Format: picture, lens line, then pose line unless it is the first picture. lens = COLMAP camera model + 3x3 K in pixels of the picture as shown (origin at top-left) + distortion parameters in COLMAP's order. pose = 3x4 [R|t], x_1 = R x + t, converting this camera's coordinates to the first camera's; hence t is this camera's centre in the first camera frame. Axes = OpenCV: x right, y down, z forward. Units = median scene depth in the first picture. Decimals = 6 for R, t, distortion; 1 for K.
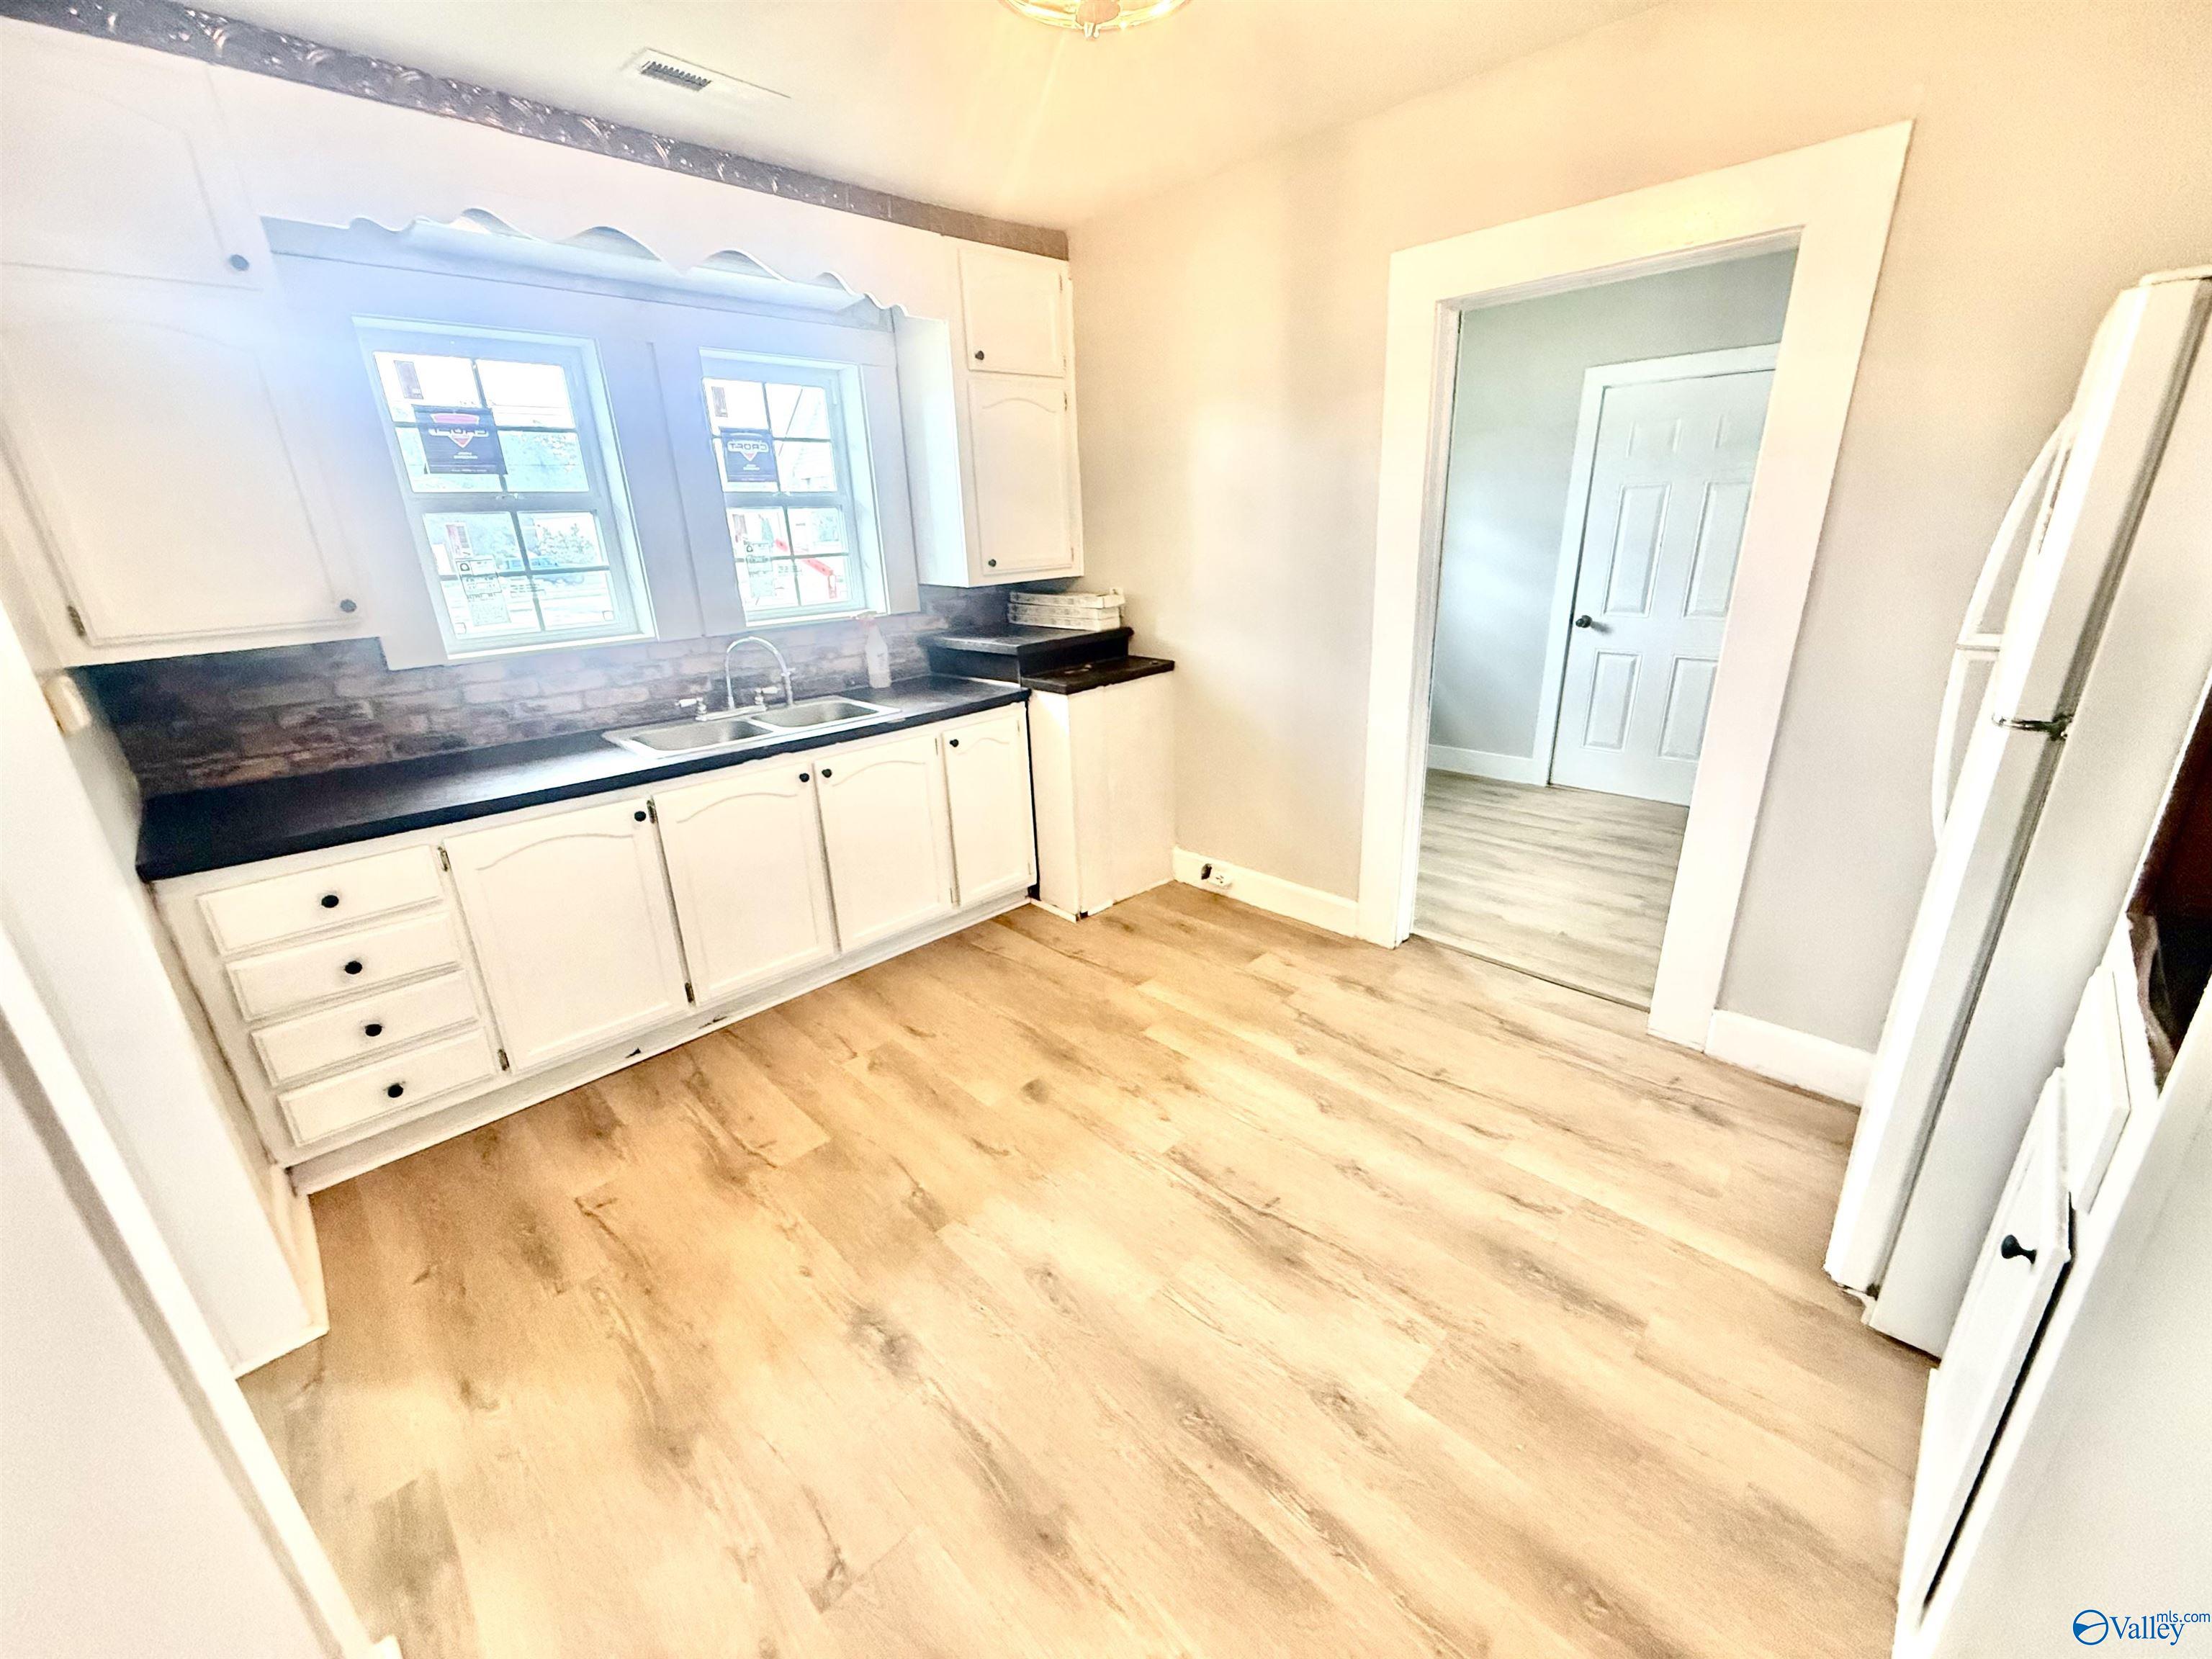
lens RADIAL K [[883.6, 0, 1100.8], [0, 883.6, 828.7], [0, 0, 1]] dist [0.001185, 0.000449]
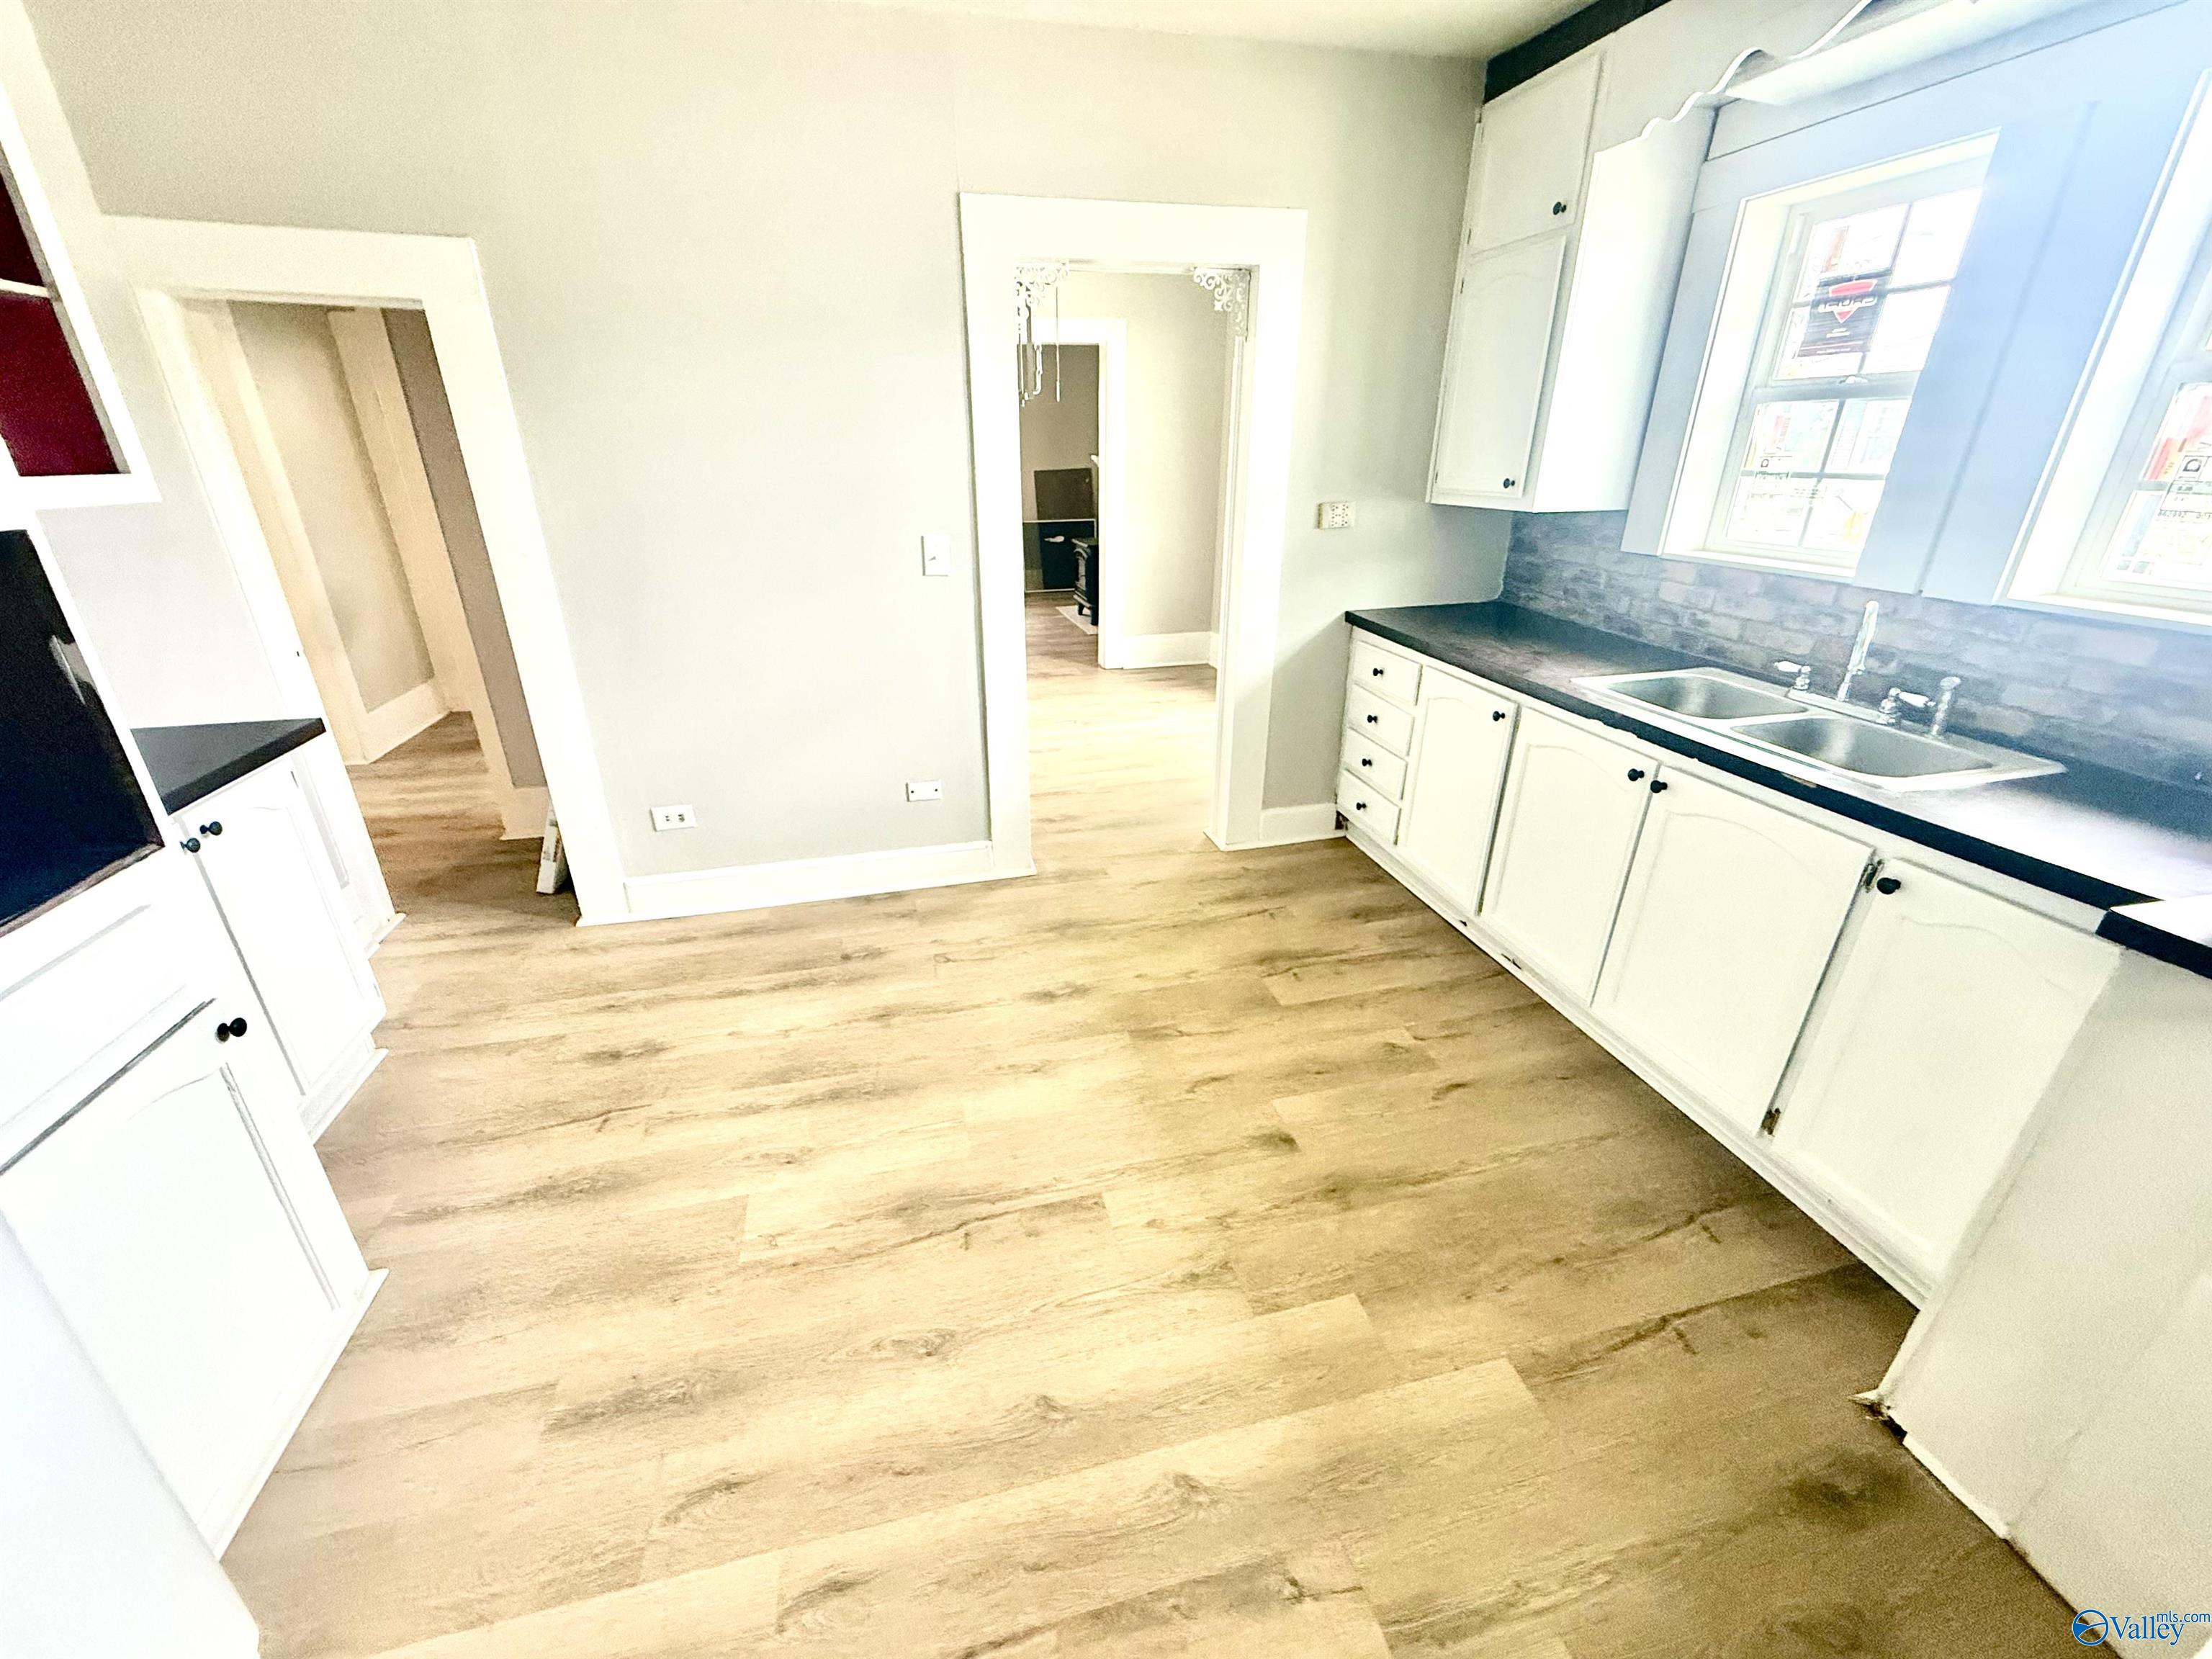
lens RADIAL K [[883.6, 0, 1100.8], [0, 883.6, 828.7], [0, 0, 1]] dist [0.001185, 0.000449]
pose [[-0.518499, 0.371056, -0.770374, 0.546745], [-0.269107, 0.784348, 0.558909, -0.354701], [0.811628, 0.497107, -0.306830, 0.988574]]
